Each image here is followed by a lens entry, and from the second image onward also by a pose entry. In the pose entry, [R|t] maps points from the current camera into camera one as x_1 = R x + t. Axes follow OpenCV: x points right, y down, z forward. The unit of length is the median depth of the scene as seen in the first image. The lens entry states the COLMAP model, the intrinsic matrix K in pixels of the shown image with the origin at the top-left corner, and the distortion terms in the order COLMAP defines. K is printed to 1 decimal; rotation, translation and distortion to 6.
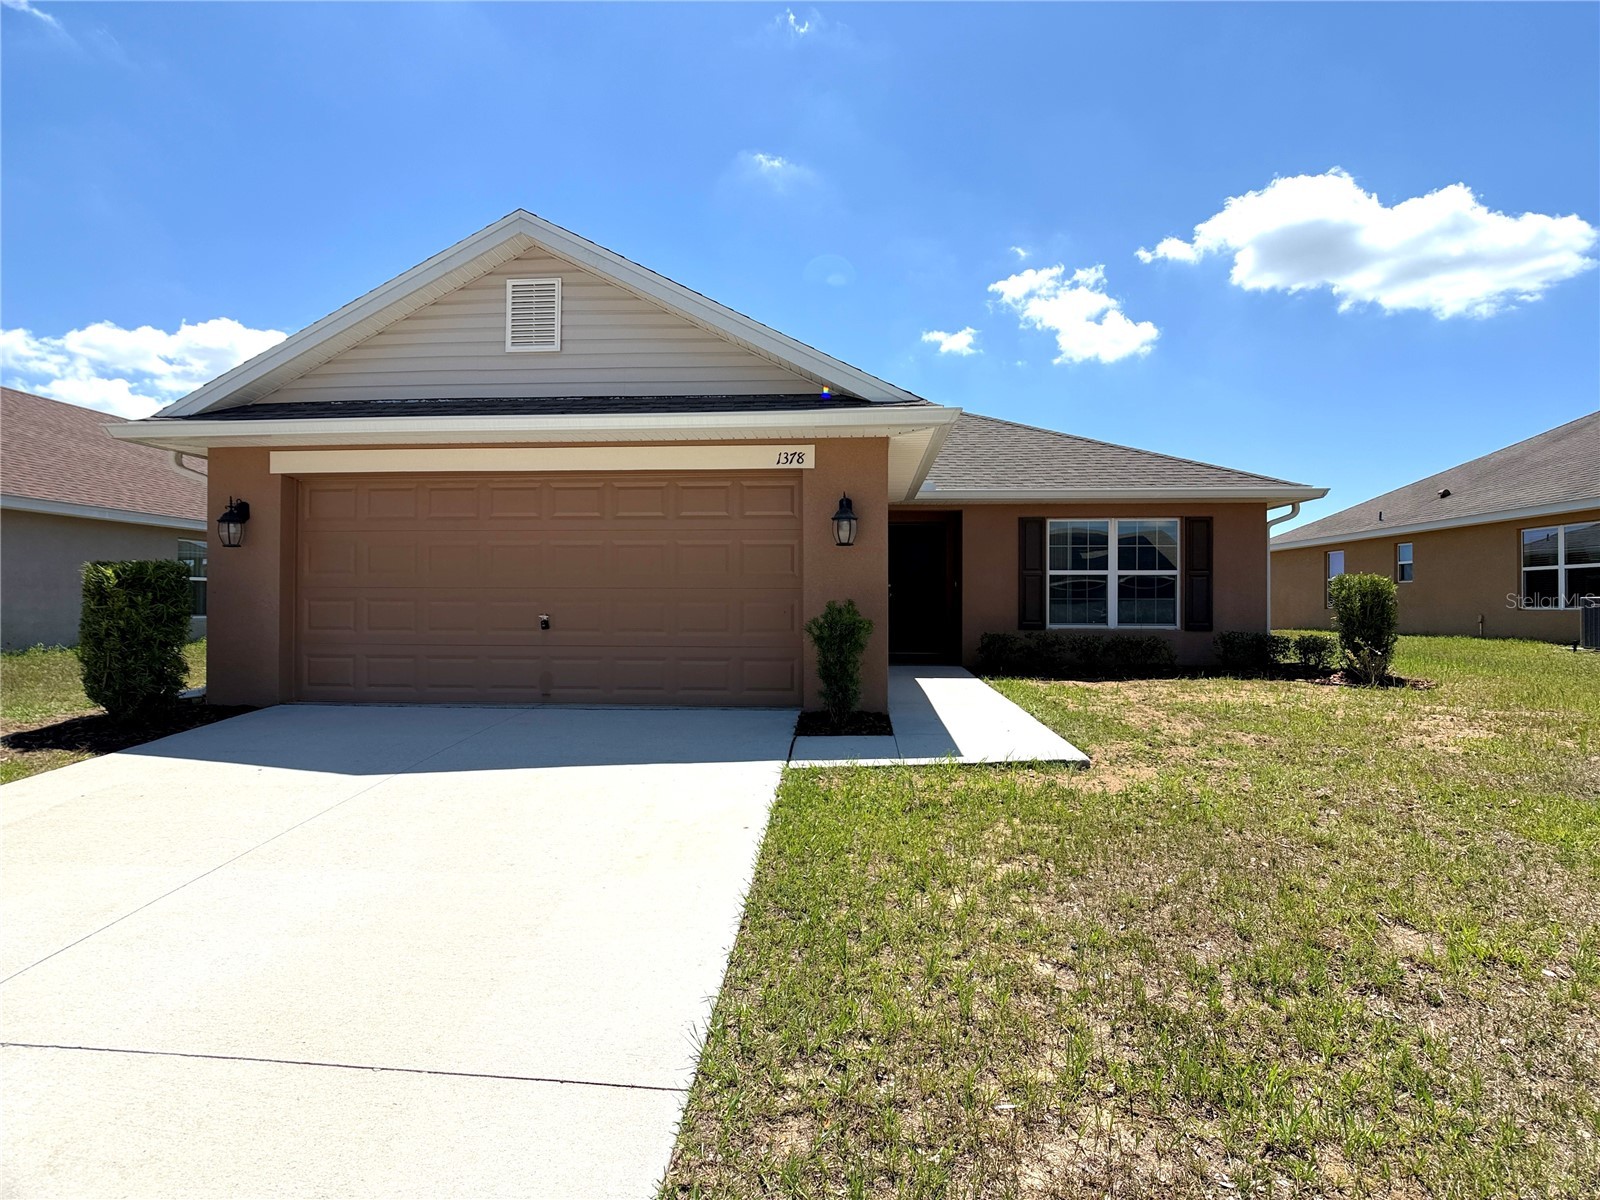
lens RADIAL K [[804.5, 0, 802.2], [0, 804.5, 603.4], [0, 0, 1]] dist [-0.026099, -0.002011]
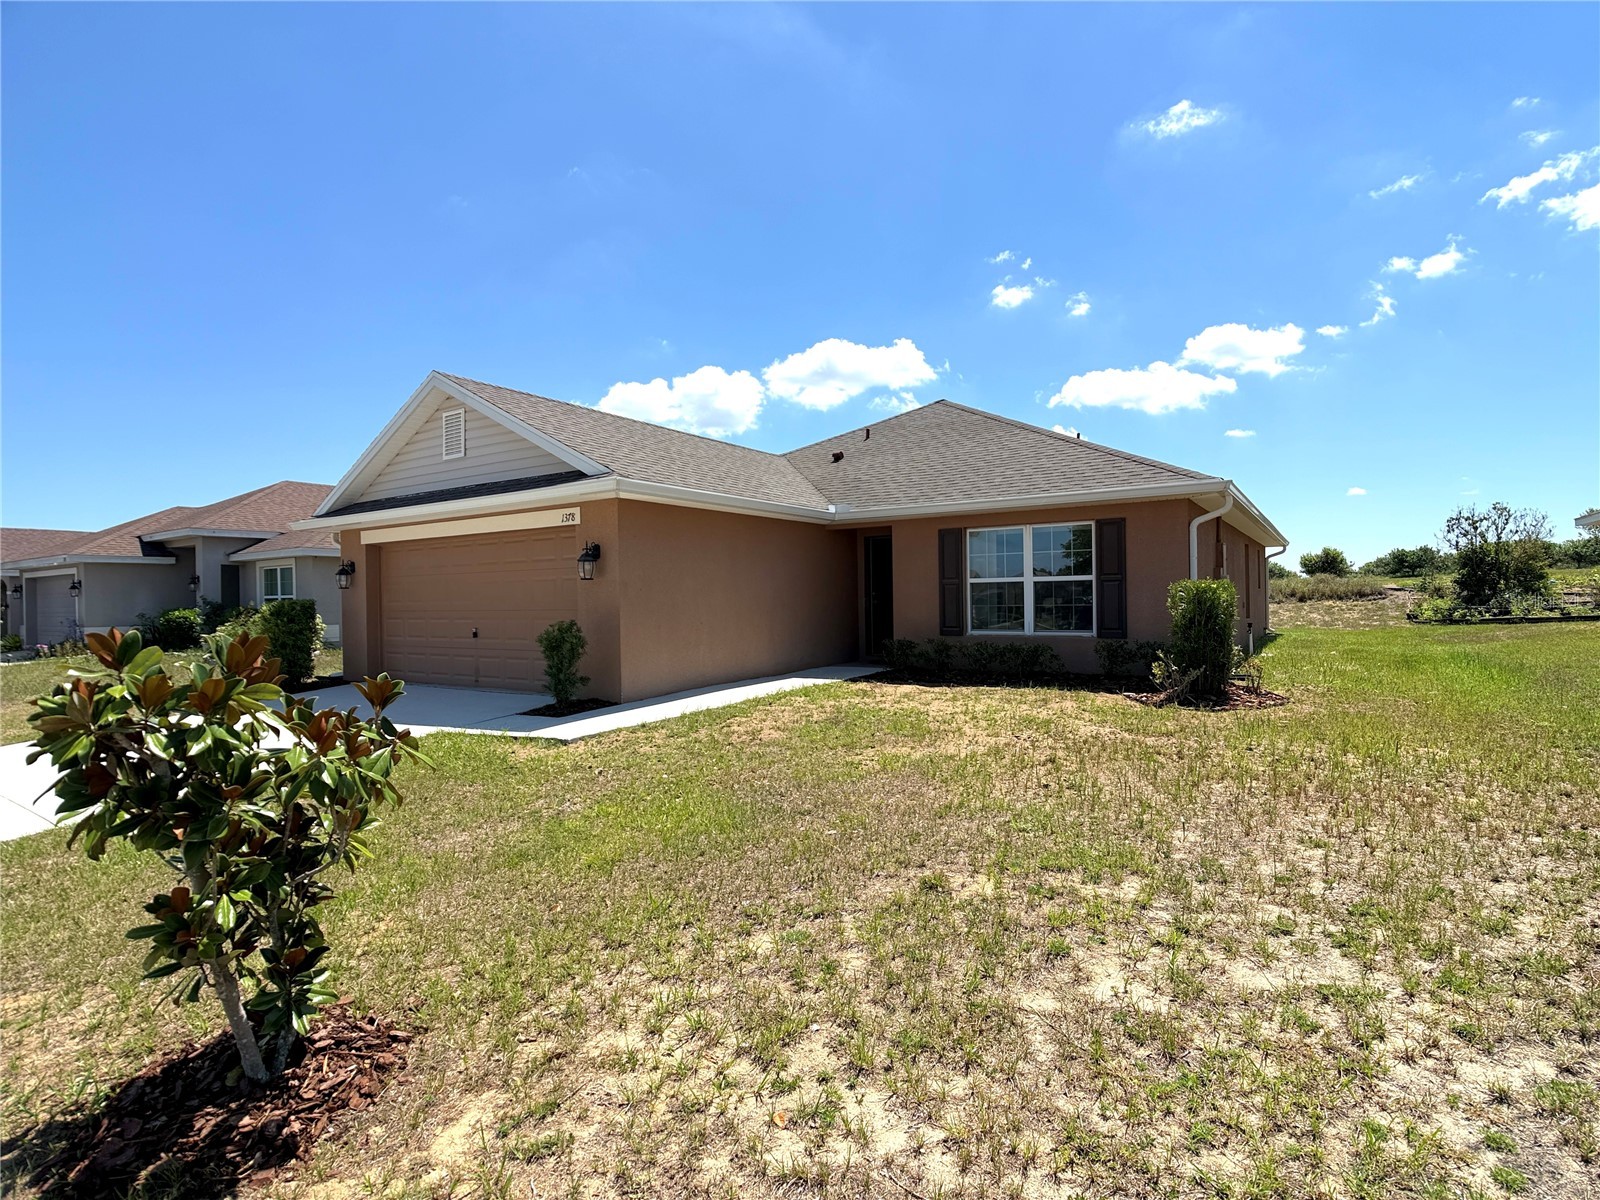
lens RADIAL K [[804.5, 0, 810.9], [0, 804.5, 599.1], [0, 0, 1]] dist [-0.026099, -0.002011]
pose [[0.875245, -0.017853, -0.483350, 0.962849], [0.019468, 0.999809, -0.001676, -0.026010], [0.483287, -0.007943, 0.875426, -0.018422]]
